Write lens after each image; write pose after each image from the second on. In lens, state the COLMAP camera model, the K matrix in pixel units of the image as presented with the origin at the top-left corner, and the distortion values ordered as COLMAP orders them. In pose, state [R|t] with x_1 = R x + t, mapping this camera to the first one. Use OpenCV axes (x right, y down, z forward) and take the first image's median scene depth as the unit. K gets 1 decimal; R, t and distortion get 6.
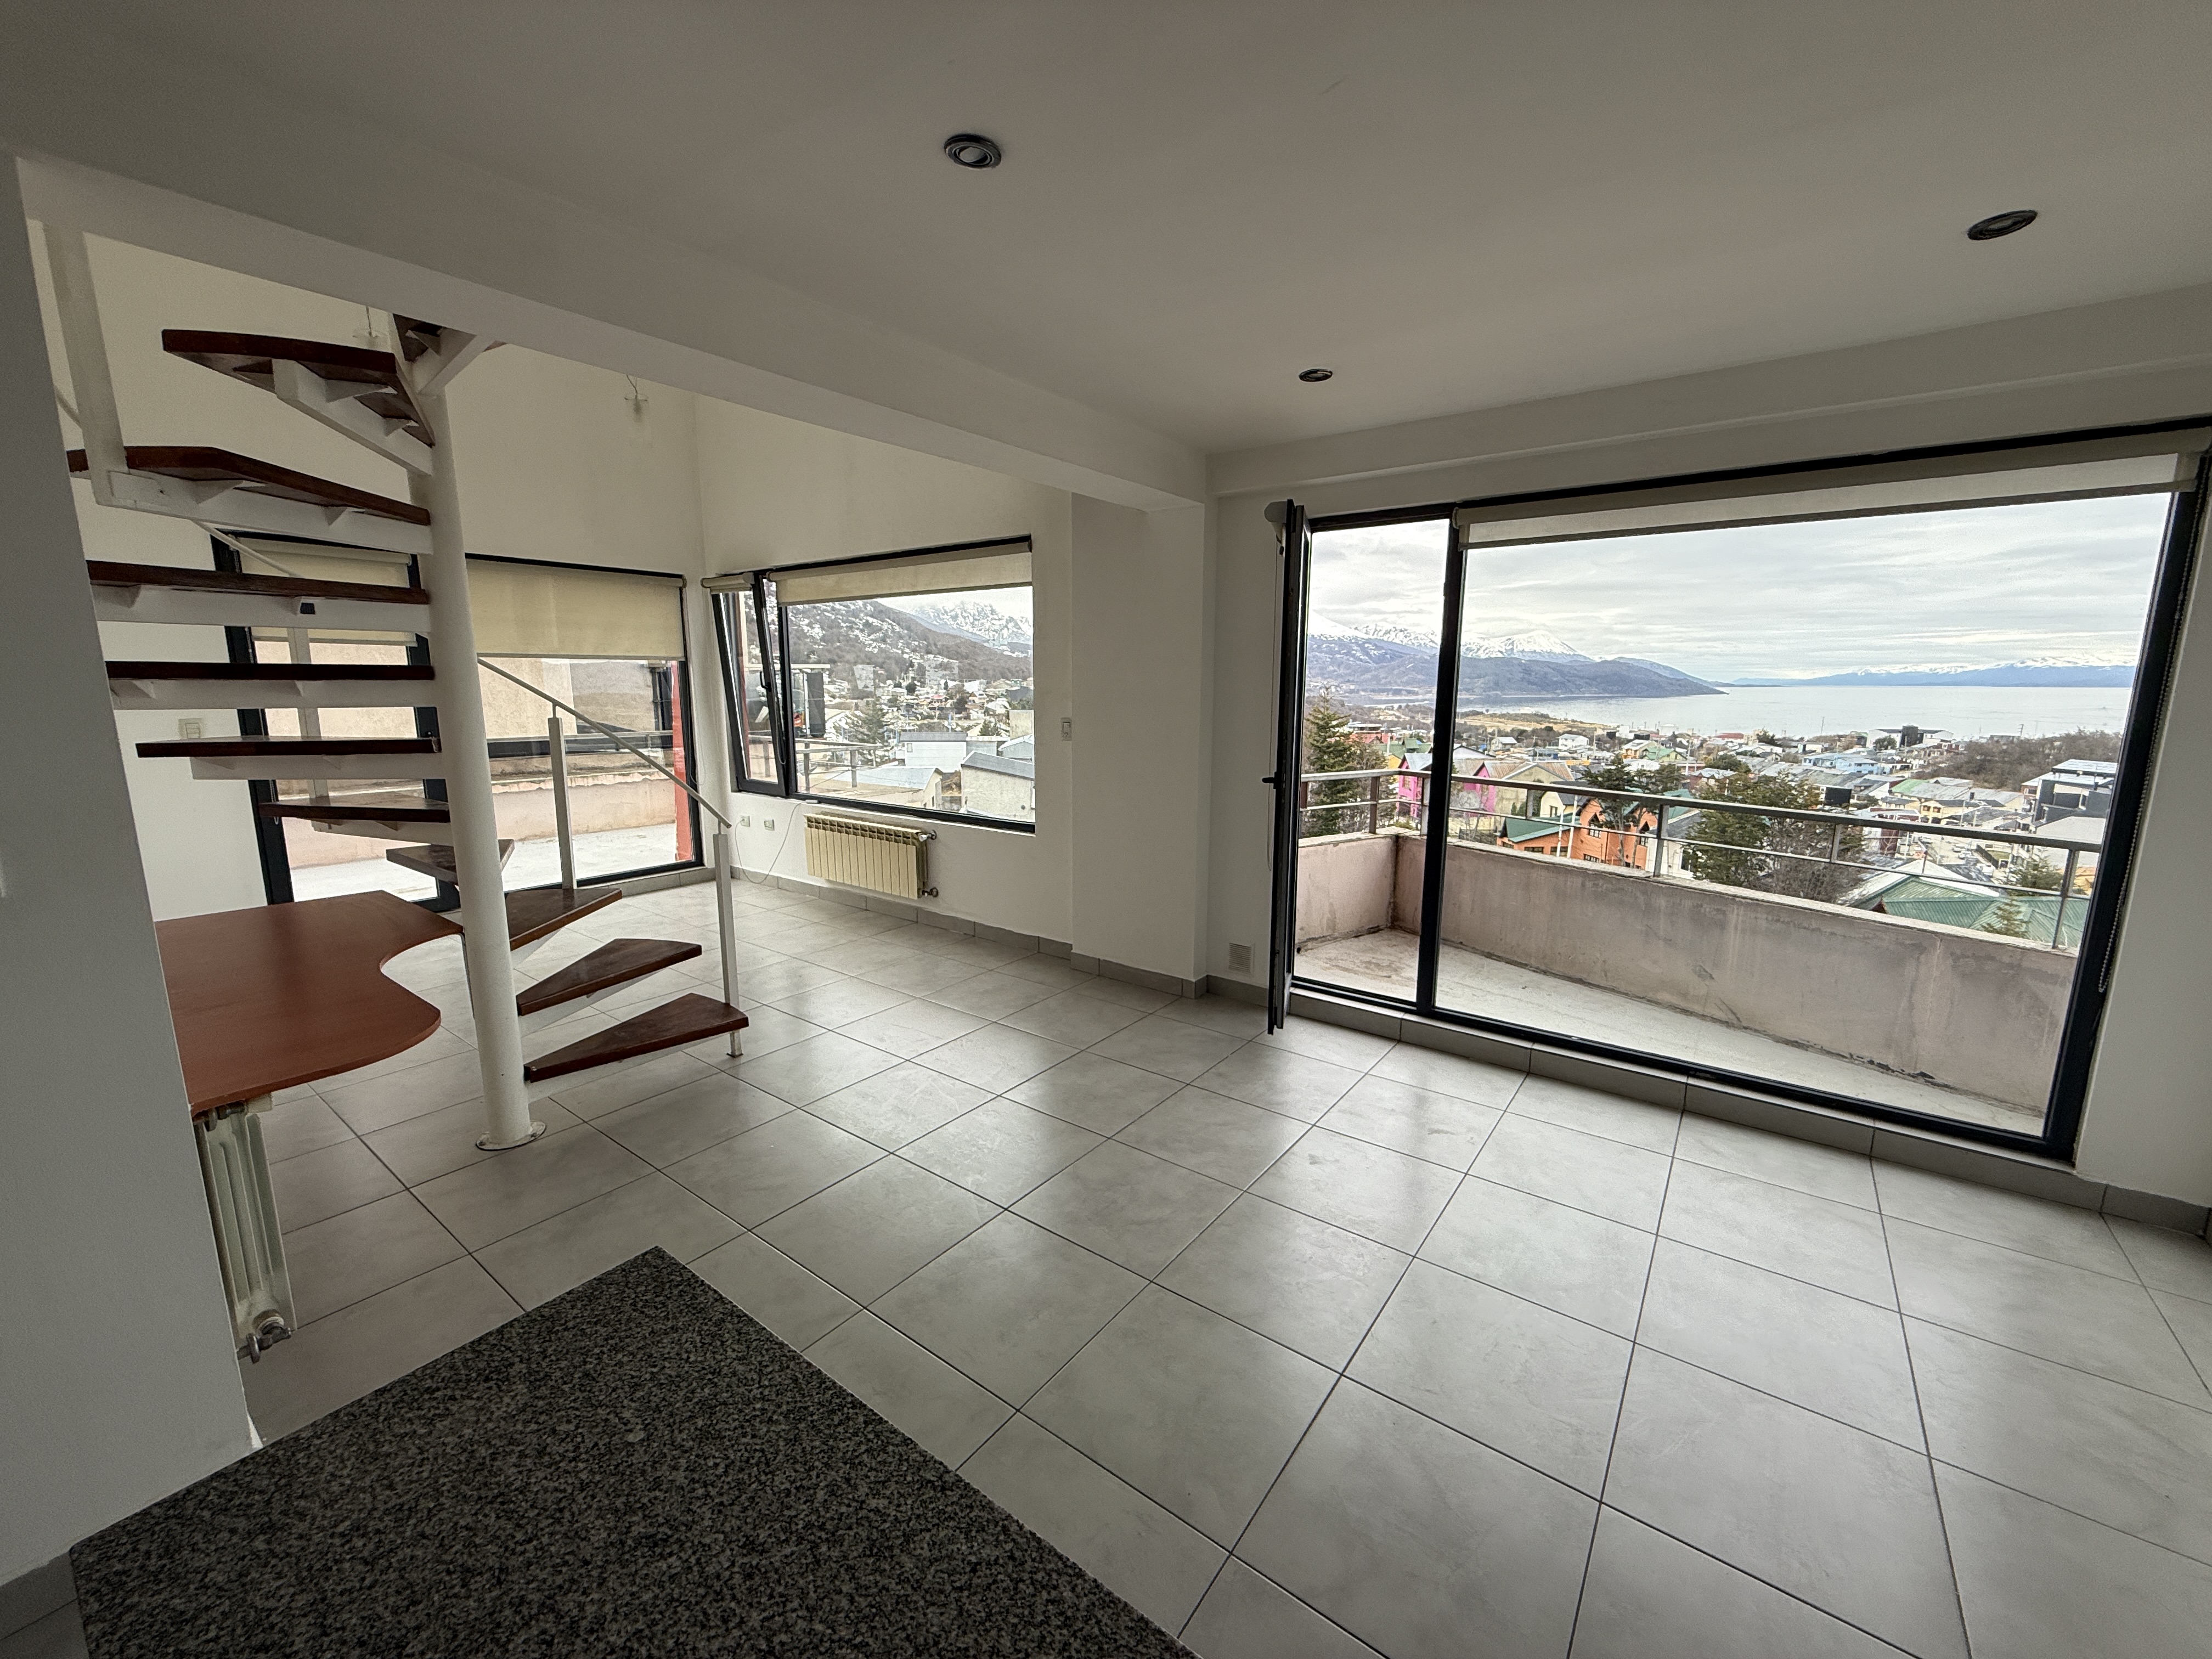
lens RADIAL K [[879.5, 0, 1097.0], [0, 879.5, 830.5], [0, 0, 1]] dist [0.002151, -0.000539]
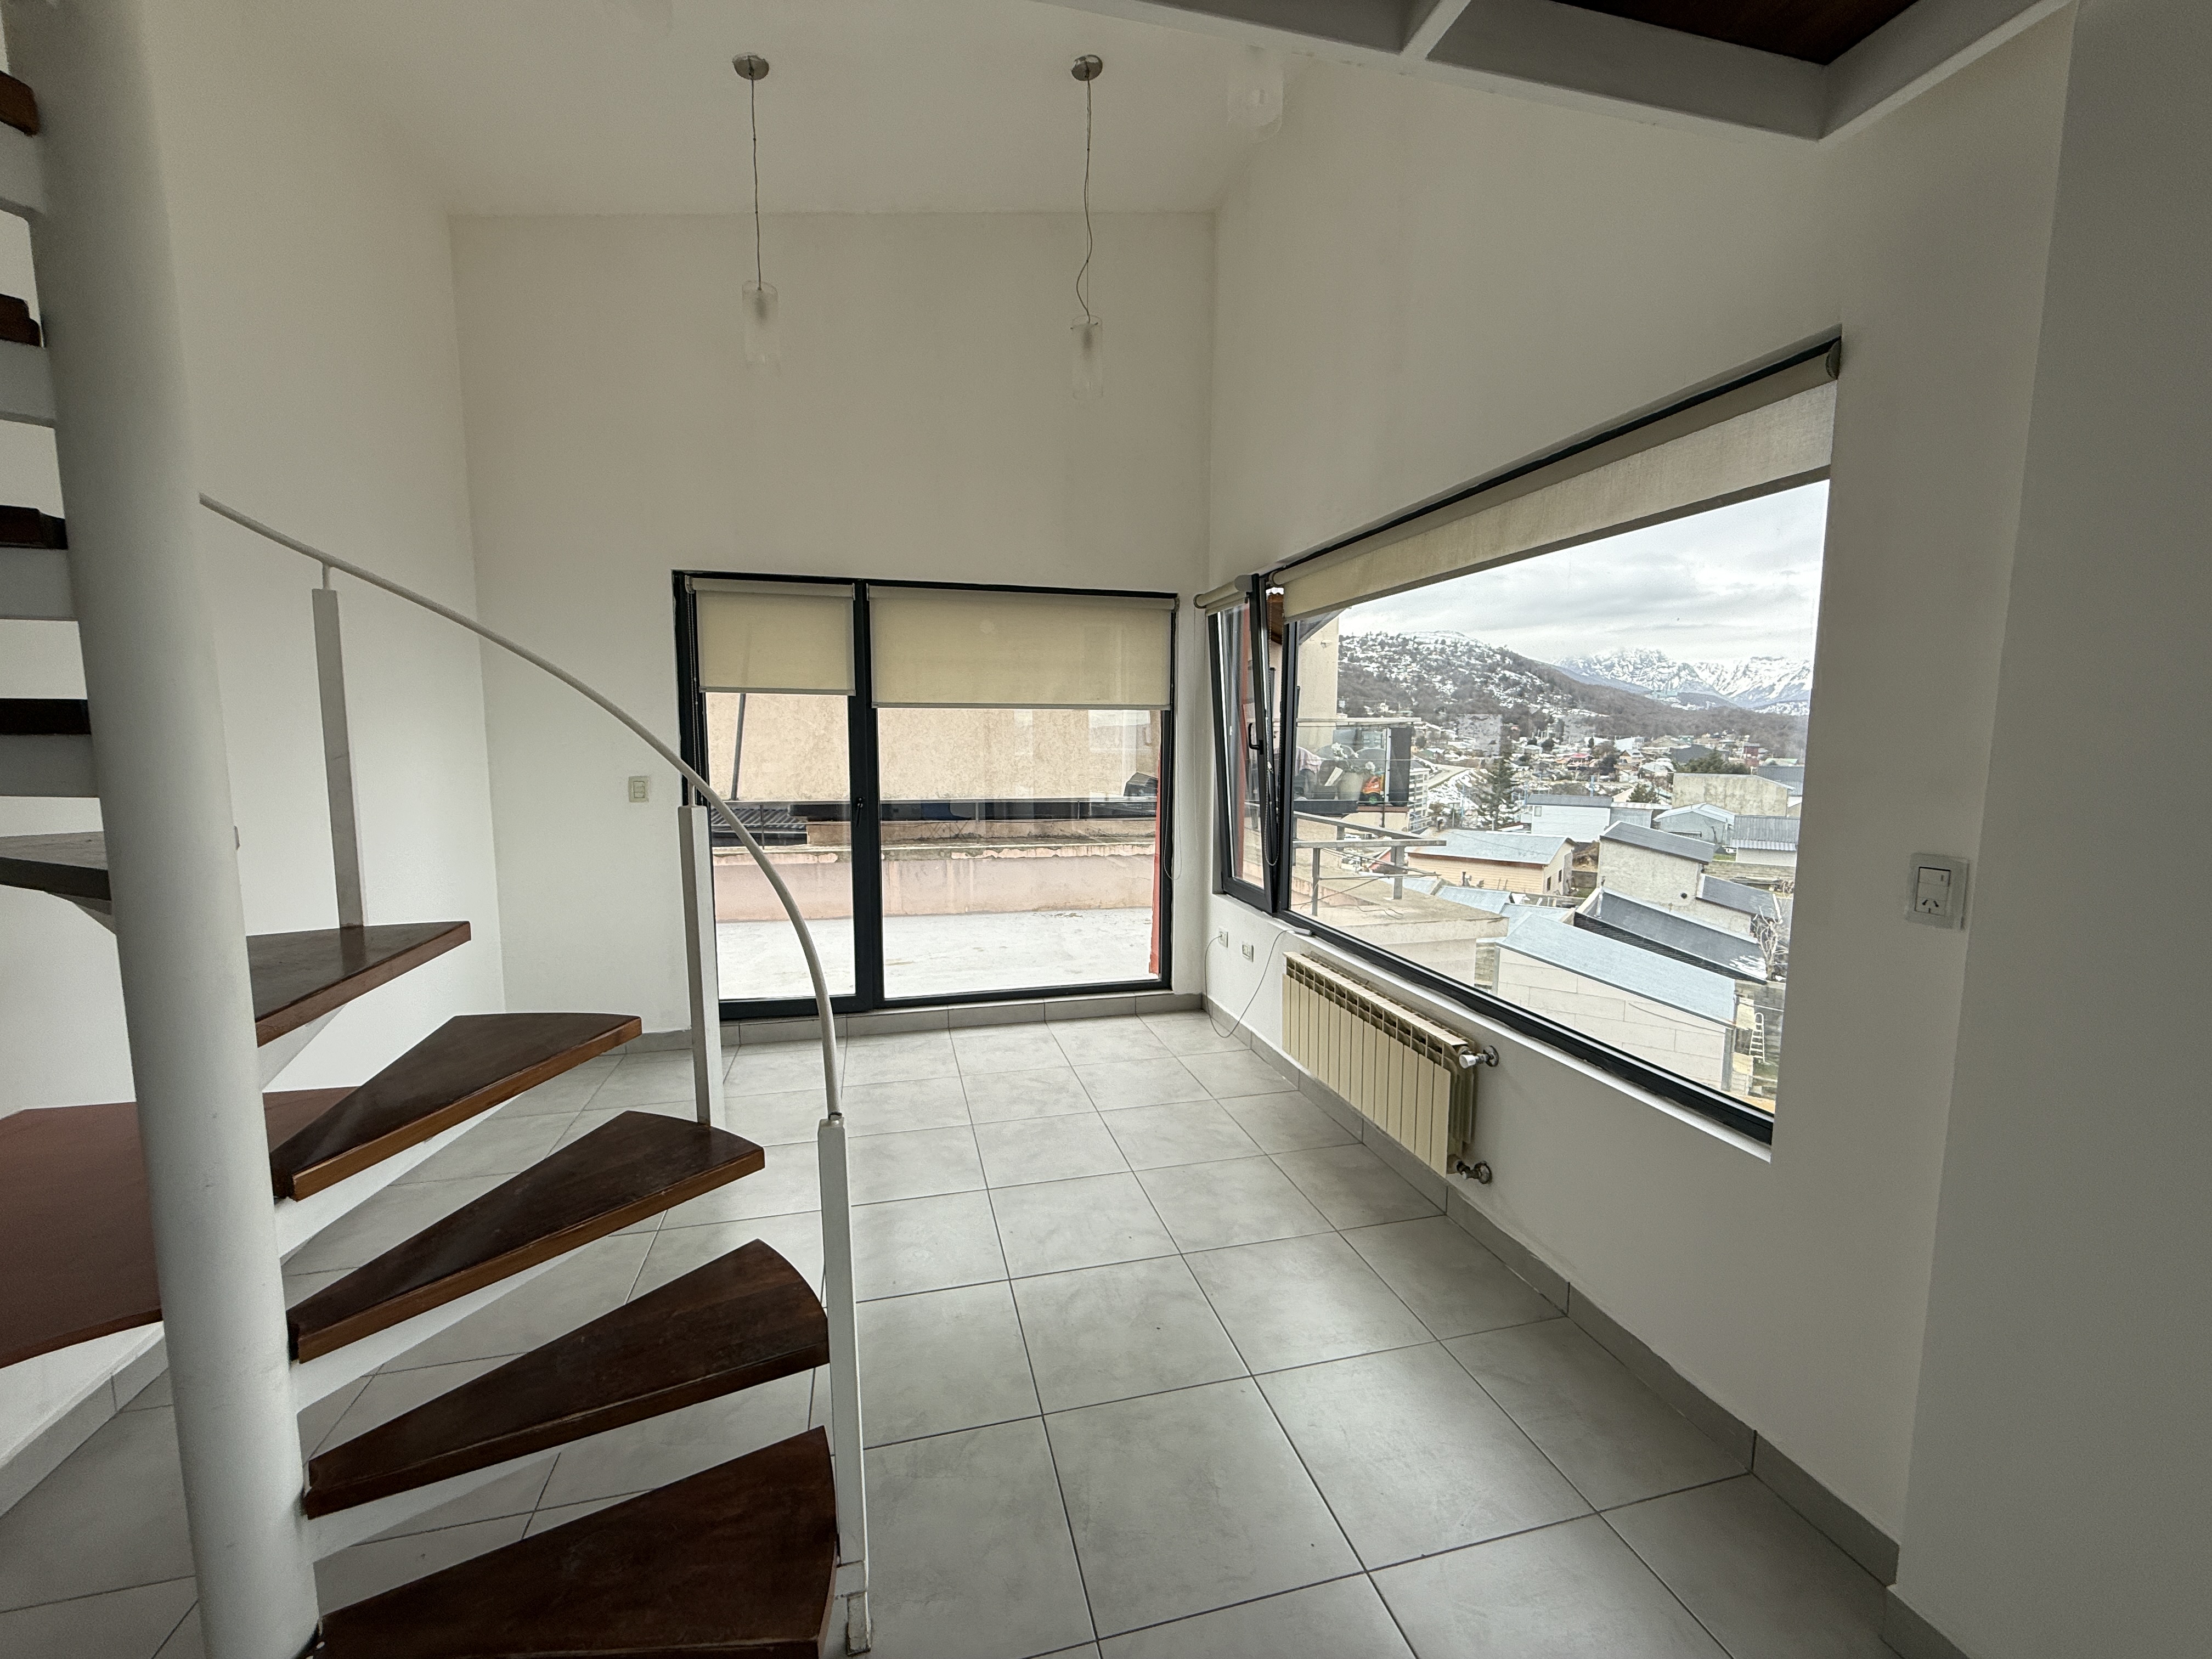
lens RADIAL K [[877.6, 0, 1097.3], [0, 877.6, 829.4], [0, 0, 1]] dist [0.001410, -0.000192]
pose [[0.778699, 0.069195, -0.623571, -0.054210], [-0.108795, 0.993735, -0.025590, -0.070237], [0.617893, 0.087768, 0.781348, 0.408966]]
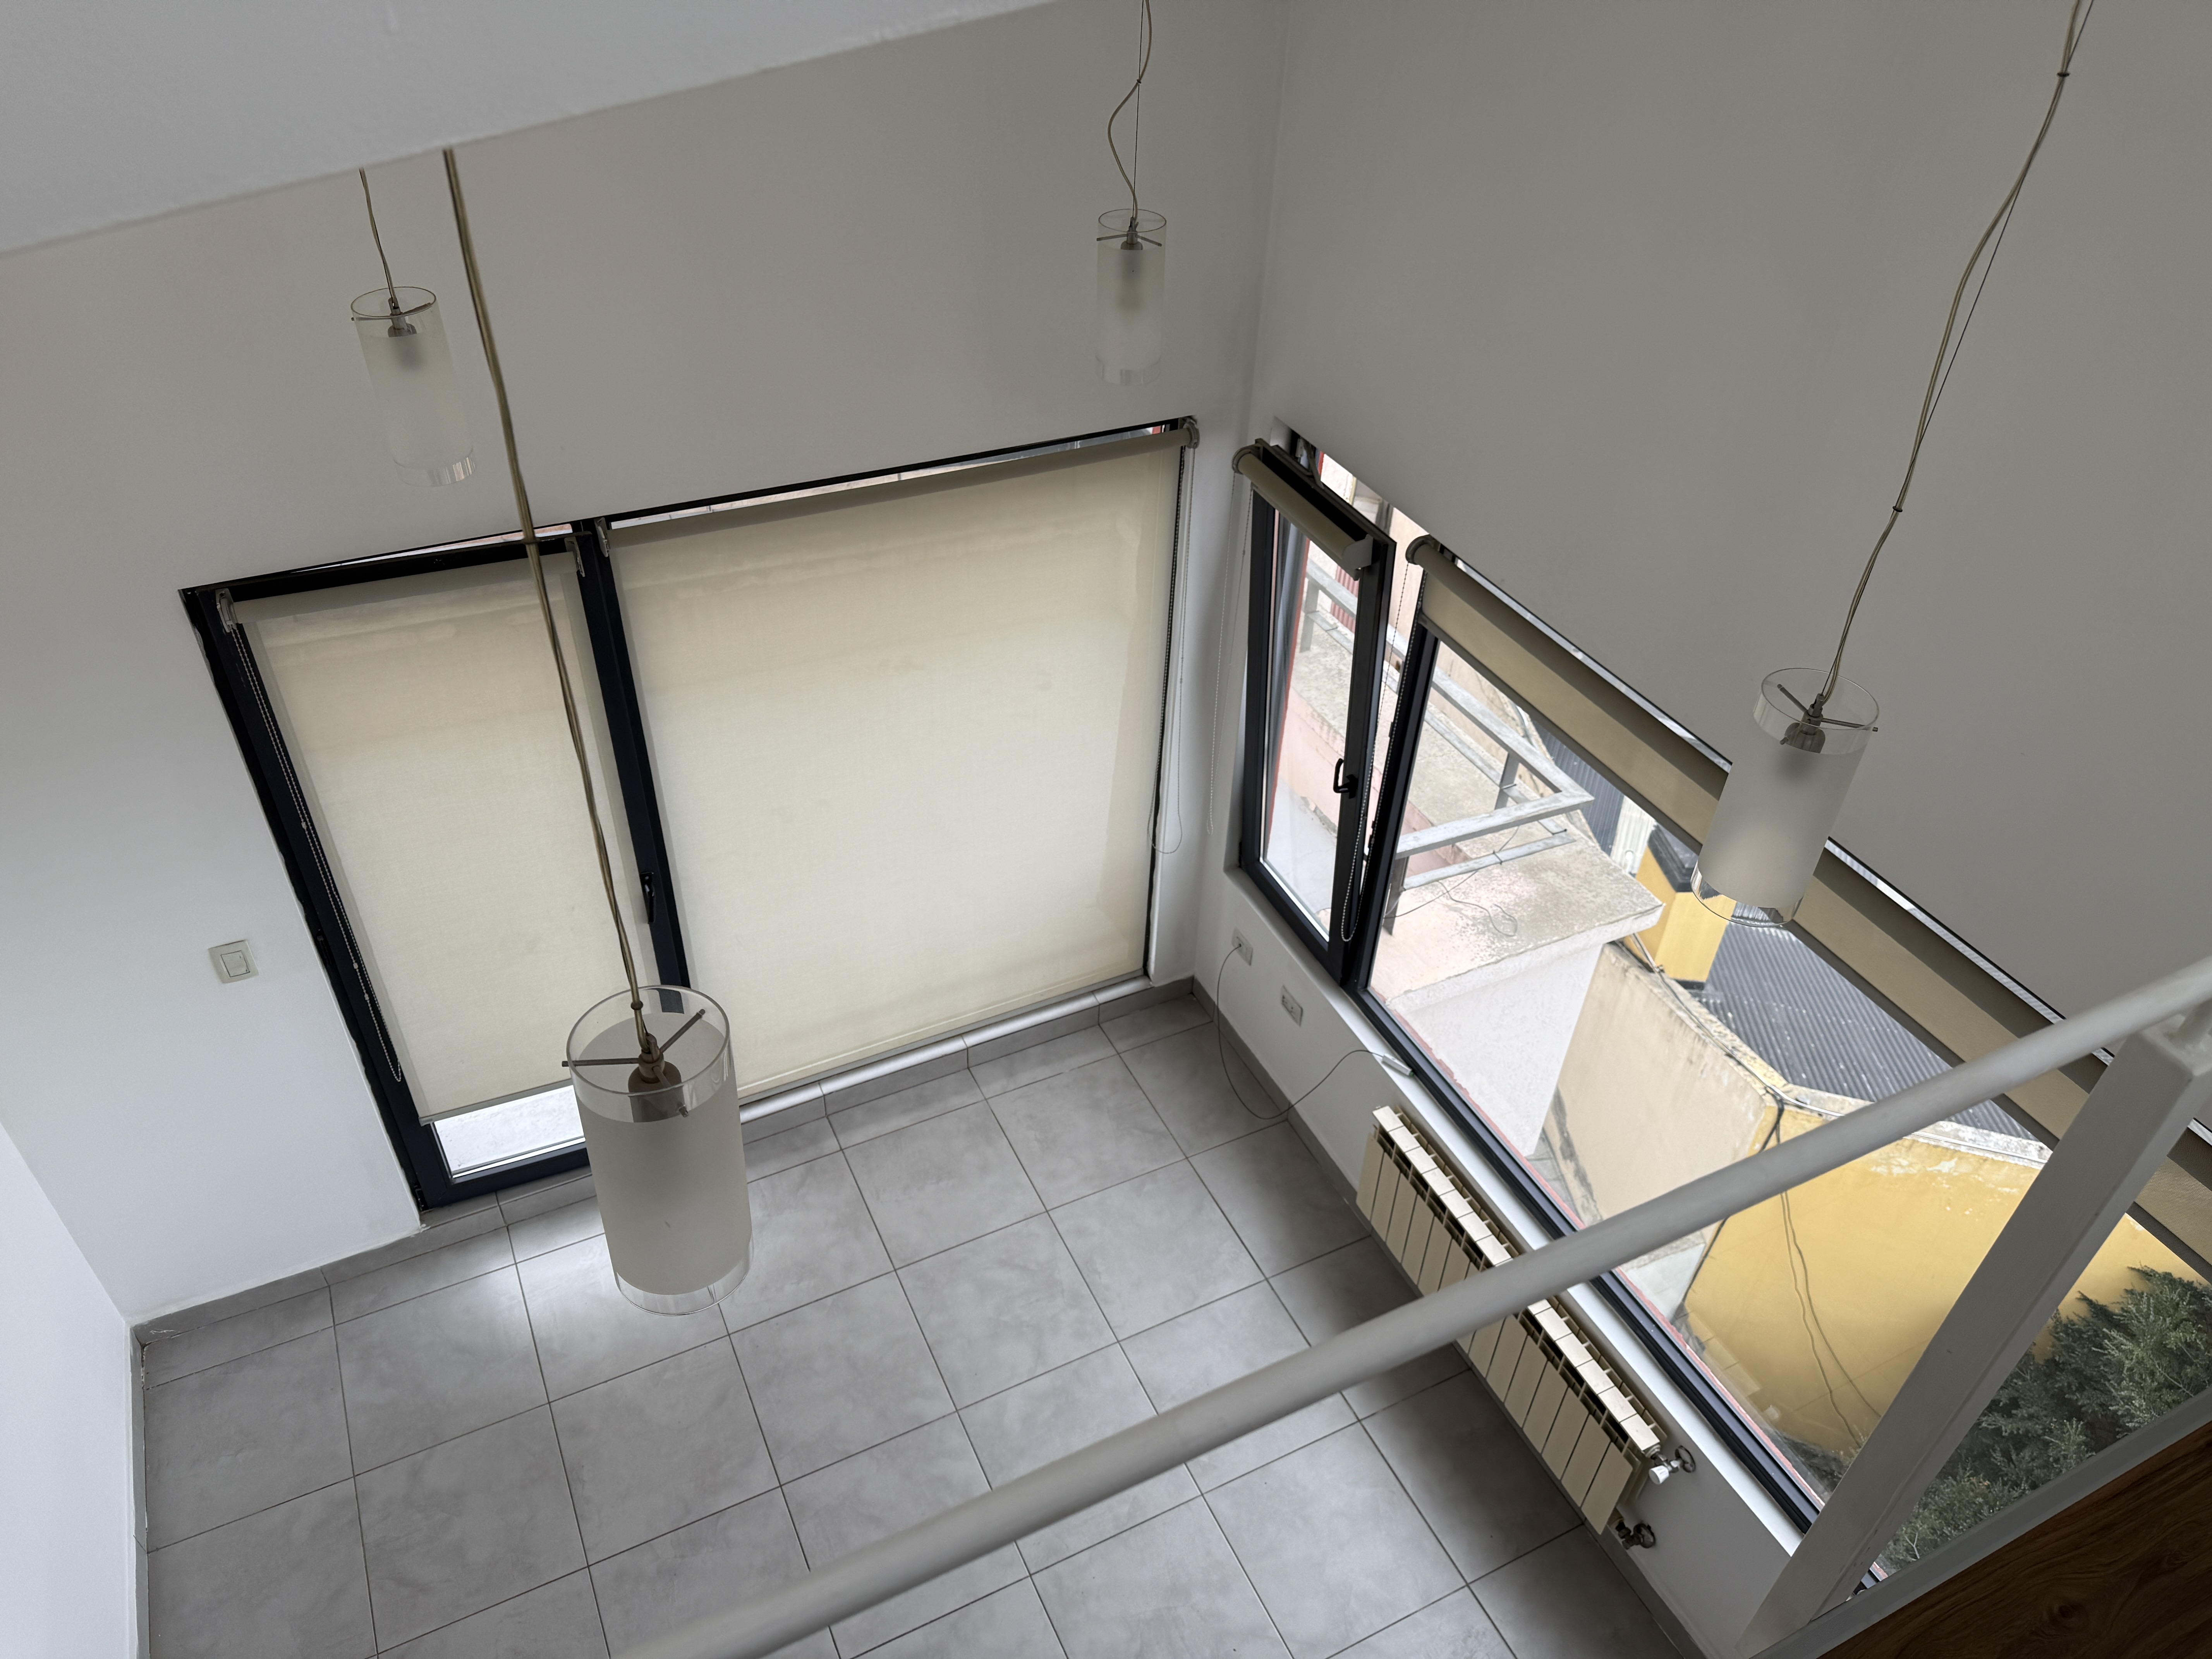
lens RADIAL K [[1545.3, 0, 1122.4], [0, 1545.3, 836.9], [0, 0, 1]] dist [0.118205, -0.175573]
pose [[0.896580, 0.306589, -0.319606, -0.230842], [-0.114657, 0.857730, 0.501152, -0.467040], [0.427784, -0.412678, 0.804176, 0.380612]]
